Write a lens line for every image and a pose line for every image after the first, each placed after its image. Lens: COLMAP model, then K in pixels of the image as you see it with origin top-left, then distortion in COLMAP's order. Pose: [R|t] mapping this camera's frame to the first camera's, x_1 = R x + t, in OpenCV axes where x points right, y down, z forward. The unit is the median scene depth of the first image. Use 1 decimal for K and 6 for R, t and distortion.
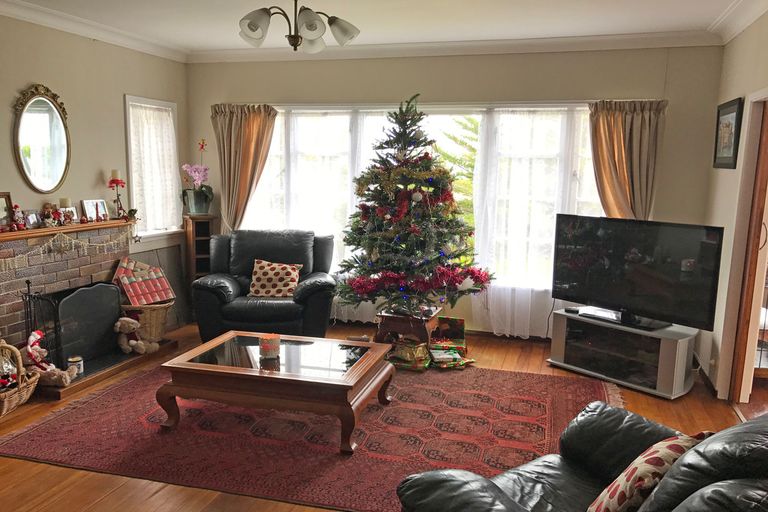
lens RADIAL K [[621.2, 0, 384.0], [0, 621.2, 256.0], [0, 0, 1]] dist [-0.001204, -0.003637]
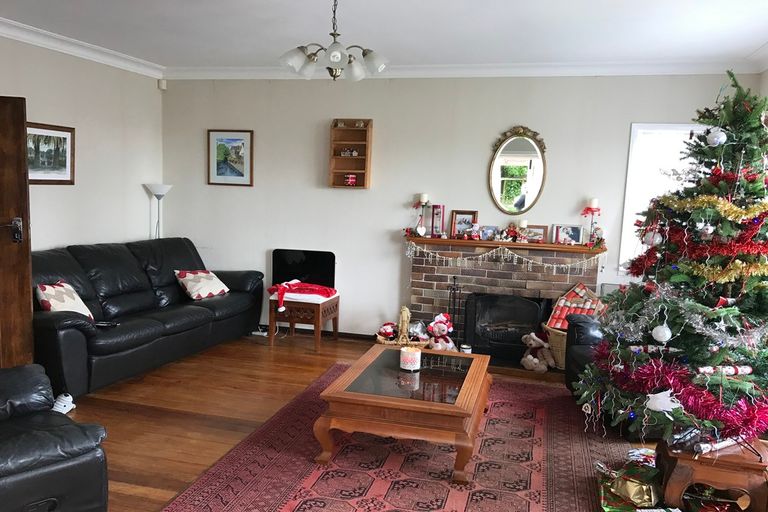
lens RADIAL K [[621.2, 0, 384.0], [0, 621.2, 256.0], [0, 0, 1]] dist [-0.001204, -0.003637]
pose [[0.028327, 0.099747, -0.994610, 0.658335], [-0.176017, 0.979959, 0.093264, -0.090189], [0.983979, 0.172427, 0.045317, 0.707161]]
